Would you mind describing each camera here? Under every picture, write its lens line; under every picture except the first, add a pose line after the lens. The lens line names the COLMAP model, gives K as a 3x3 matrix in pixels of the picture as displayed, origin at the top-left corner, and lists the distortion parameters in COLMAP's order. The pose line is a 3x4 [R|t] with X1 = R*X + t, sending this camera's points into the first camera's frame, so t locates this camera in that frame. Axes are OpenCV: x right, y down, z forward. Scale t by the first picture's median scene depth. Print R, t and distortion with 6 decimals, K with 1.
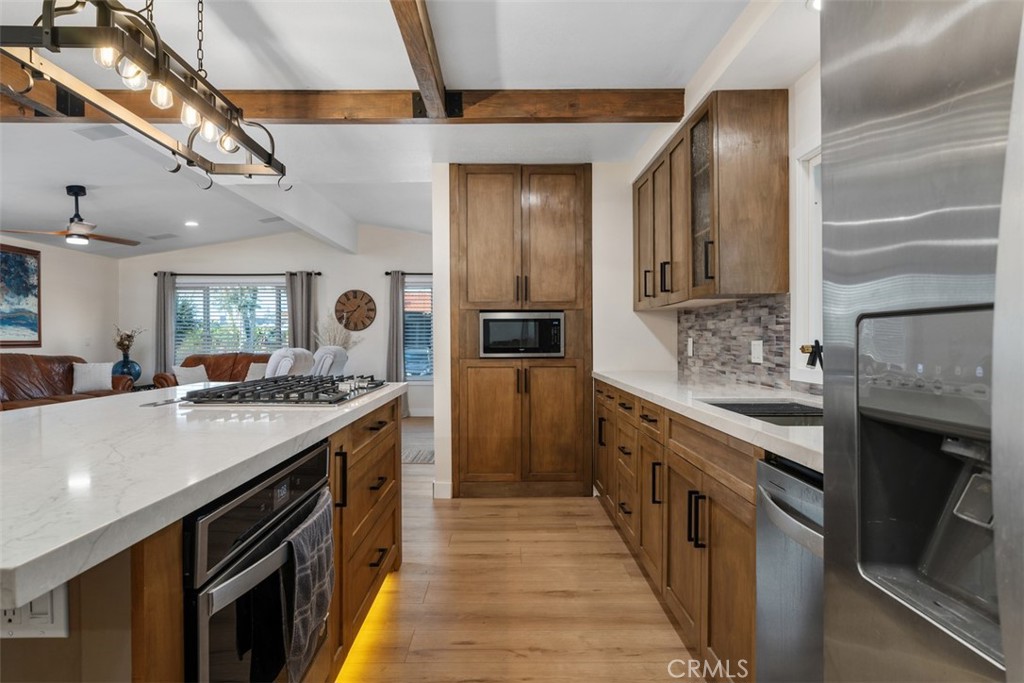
lens RADIAL K [[558.9, 0, 508.1], [0, 558.9, 350.9], [0, 0, 1]] dist [-0.012697, 0.003946]
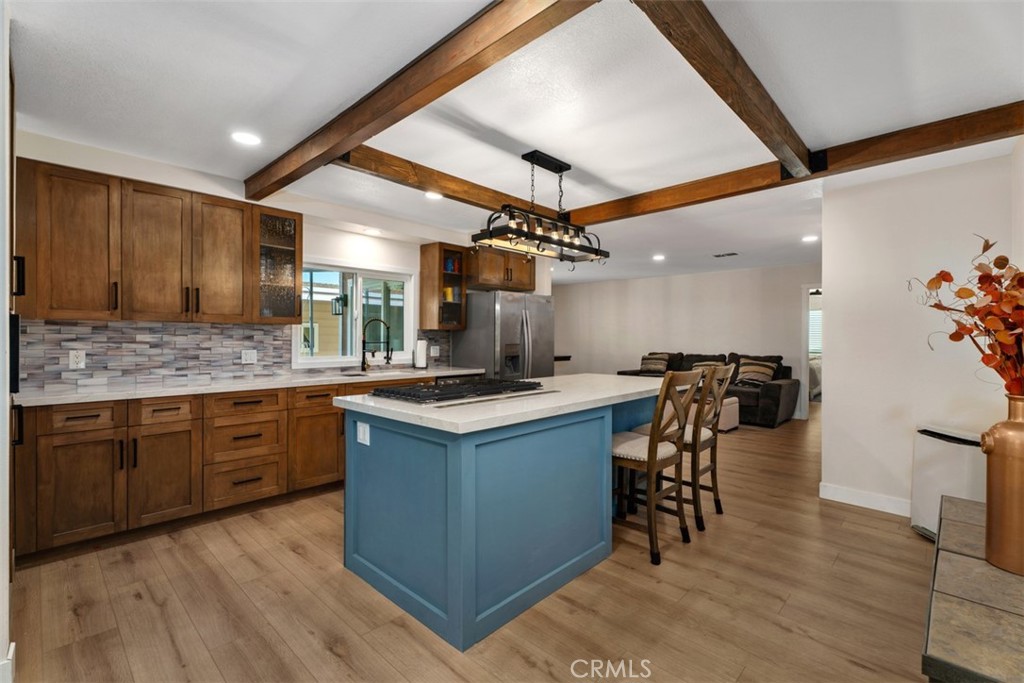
lens RADIAL K [[456.5, 0, 497.2], [0, 456.5, 343.2], [0, 0, 1]] dist [0.000518, 0.001009]
pose [[-0.688534, -0.007976, 0.725160, -0.712875], [0.011076, 0.999707, 0.021512, -0.041974], [-0.725119, 0.022844, -0.688244, 0.965463]]
